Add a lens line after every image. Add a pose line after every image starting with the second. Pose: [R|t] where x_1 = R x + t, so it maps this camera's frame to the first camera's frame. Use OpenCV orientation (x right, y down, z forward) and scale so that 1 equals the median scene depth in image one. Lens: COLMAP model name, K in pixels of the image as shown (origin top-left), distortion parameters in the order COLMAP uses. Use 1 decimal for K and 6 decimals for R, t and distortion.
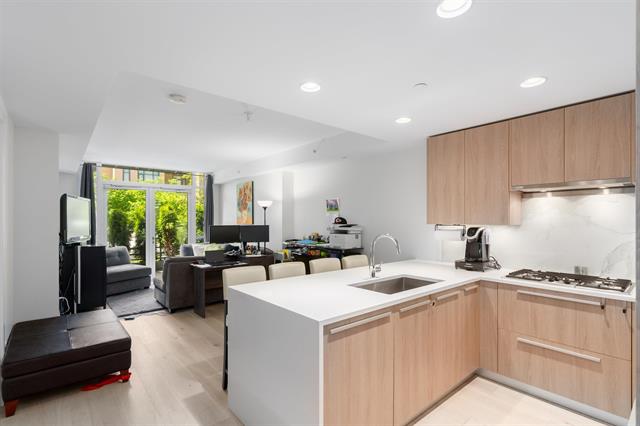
lens RADIAL K [[306.6, 0, 317.7], [0, 306.6, 219.3], [0, 0, 1]] dist [0.003861, -0.001722]
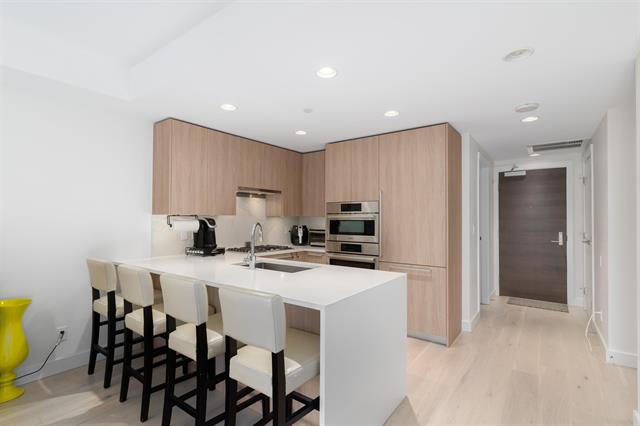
lens RADIAL K [[306.6, 0, 321.1], [0, 306.6, 215.3], [0, 0, 1]] dist [0.003861, -0.001722]
pose [[-0.231558, 0.012641, 0.972739, -0.477977], [-0.006810, 0.999870, -0.014615, 0.021897], [-0.972797, -0.010009, -0.231441, 0.605242]]
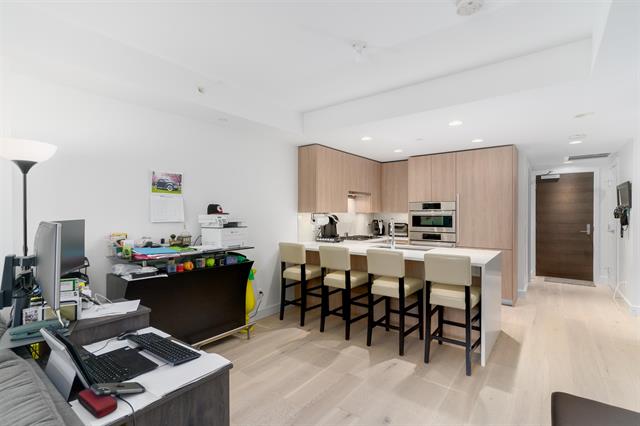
lens RADIAL K [[306.6, 0, 317.7], [0, 306.6, 215.3], [0, 0, 1]] dist [0.003861, -0.001722]
pose [[-0.214680, -0.006087, 0.976665, -0.685491], [-0.001405, 0.999981, 0.005923, 0.014448], [-0.976683, -0.000101, -0.214685, 0.989380]]
